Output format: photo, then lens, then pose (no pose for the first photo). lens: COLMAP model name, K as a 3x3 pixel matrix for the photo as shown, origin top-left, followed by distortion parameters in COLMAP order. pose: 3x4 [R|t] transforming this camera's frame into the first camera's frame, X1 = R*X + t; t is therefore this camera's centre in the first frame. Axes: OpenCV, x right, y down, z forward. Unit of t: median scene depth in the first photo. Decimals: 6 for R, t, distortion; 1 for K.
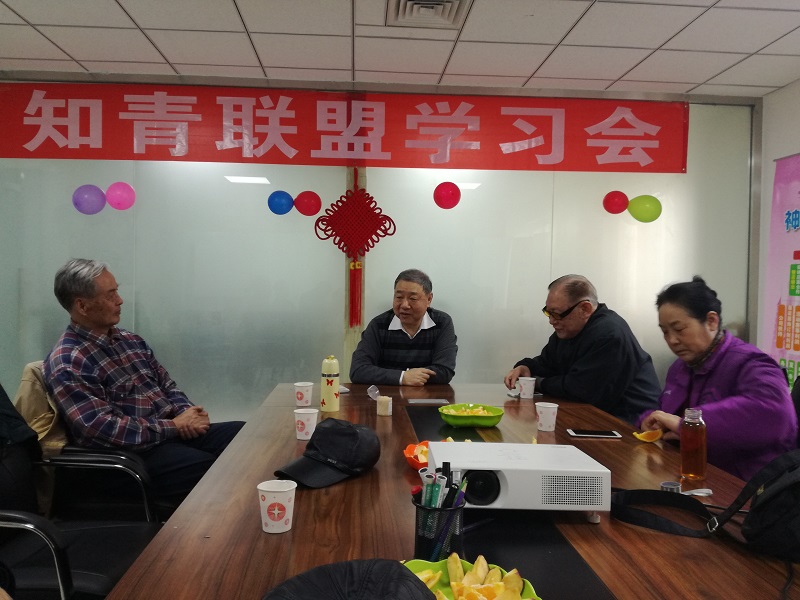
lens RADIAL K [[657.4, 0, 400.0], [0, 657.4, 300.0], [0, 0, 1]] dist [0.106736, -0.211964]
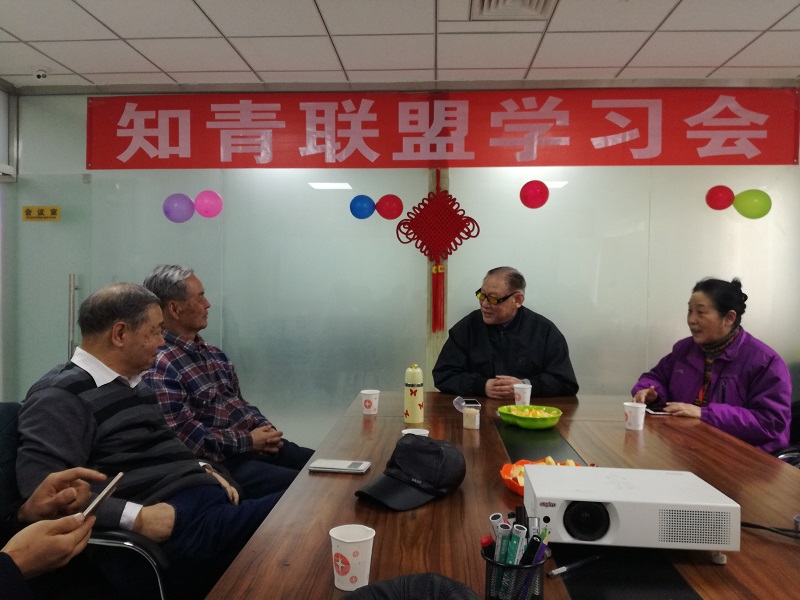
lens RADIAL K [[657.4, 0, 400.0], [0, 657.4, 300.0], [0, 0, 1]] dist [0.106736, -0.211964]
pose [[0.992464, -0.005611, -0.122406, -0.004645], [0.005070, 0.999976, -0.004724, -0.002672], [0.122429, 0.004068, 0.992469, 0.026374]]
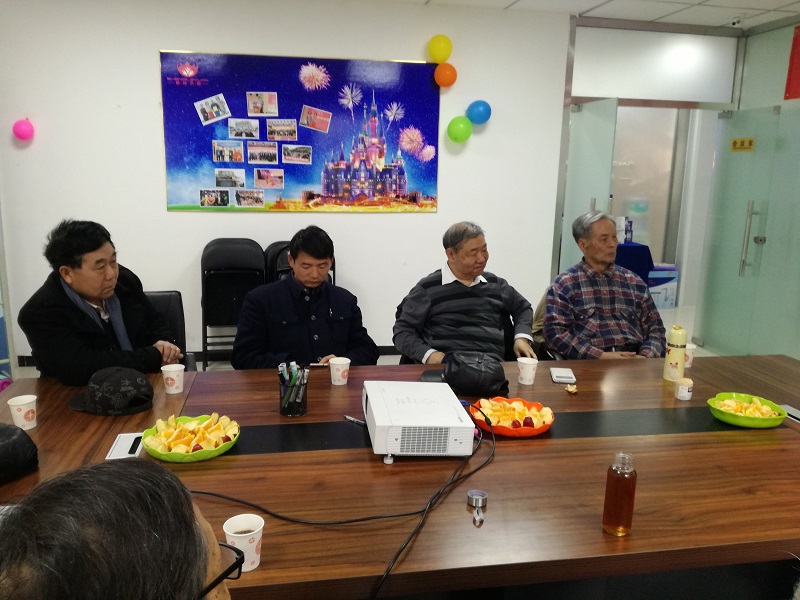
lens RADIAL K [[668.7, 0, 400.0], [0, 668.7, 300.0], [0, 0, 1]] dist [-0.004665, -0.005331]
pose [[0.099226, 0.184121, -0.977882, 0.433372], [-0.043235, 0.982602, 0.180623, -0.059558], [0.994125, 0.024357, 0.105460, 0.255229]]
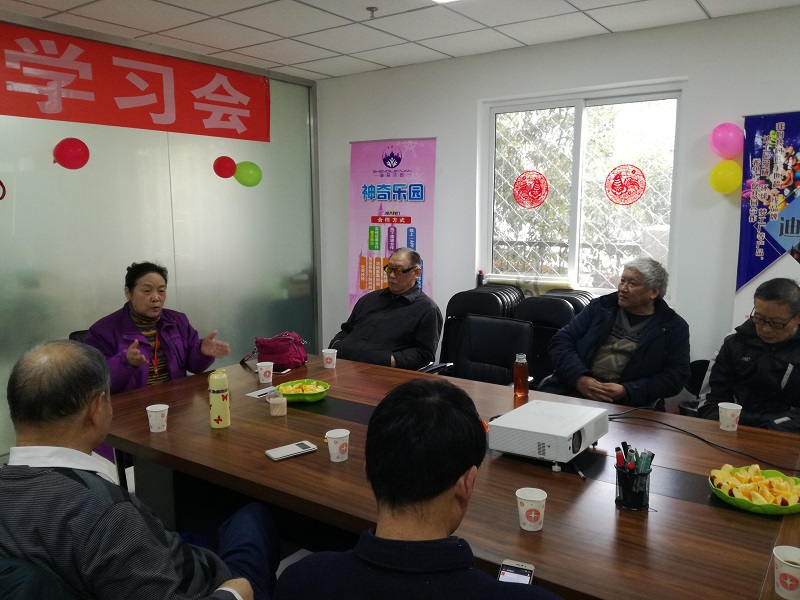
lens RADIAL K [[657.7, 0, 400.0], [0, 657.7, 300.0], [0, 0, 1]] dist [0.086756, -0.171015]
pose [[0.629413, -0.125737, 0.766831, -0.346507], [0.029886, 0.990009, 0.137801, -0.075378], [-0.776496, -0.063817, 0.626883, 0.103300]]
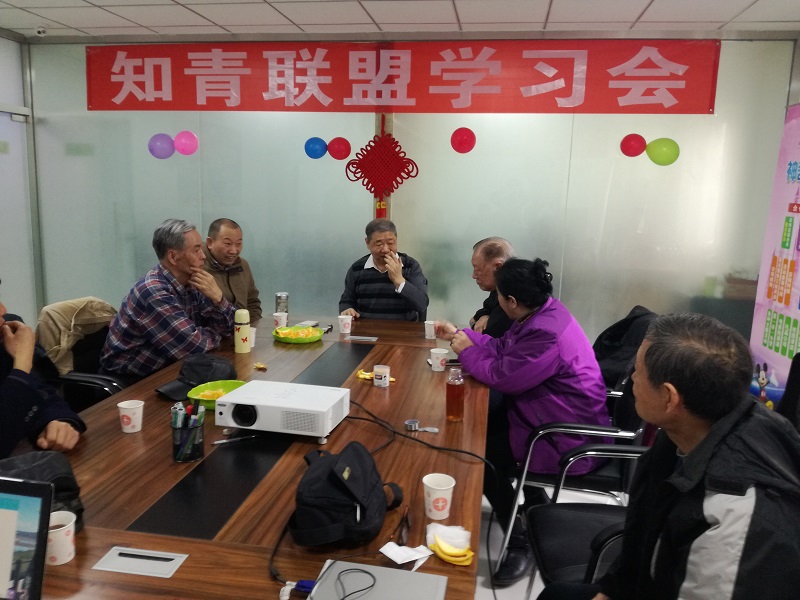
lens RADIAL K [[657.4, 0, 400.0], [0, 657.4, 300.0], [0, 0, 1]] dist [0.106736, -0.211964]
pose [[0.973964, 0.049637, -0.221204, 0.218606], [-0.018172, 0.989690, 0.142071, -0.052416], [0.225975, -0.134352, 0.964824, -0.091277]]
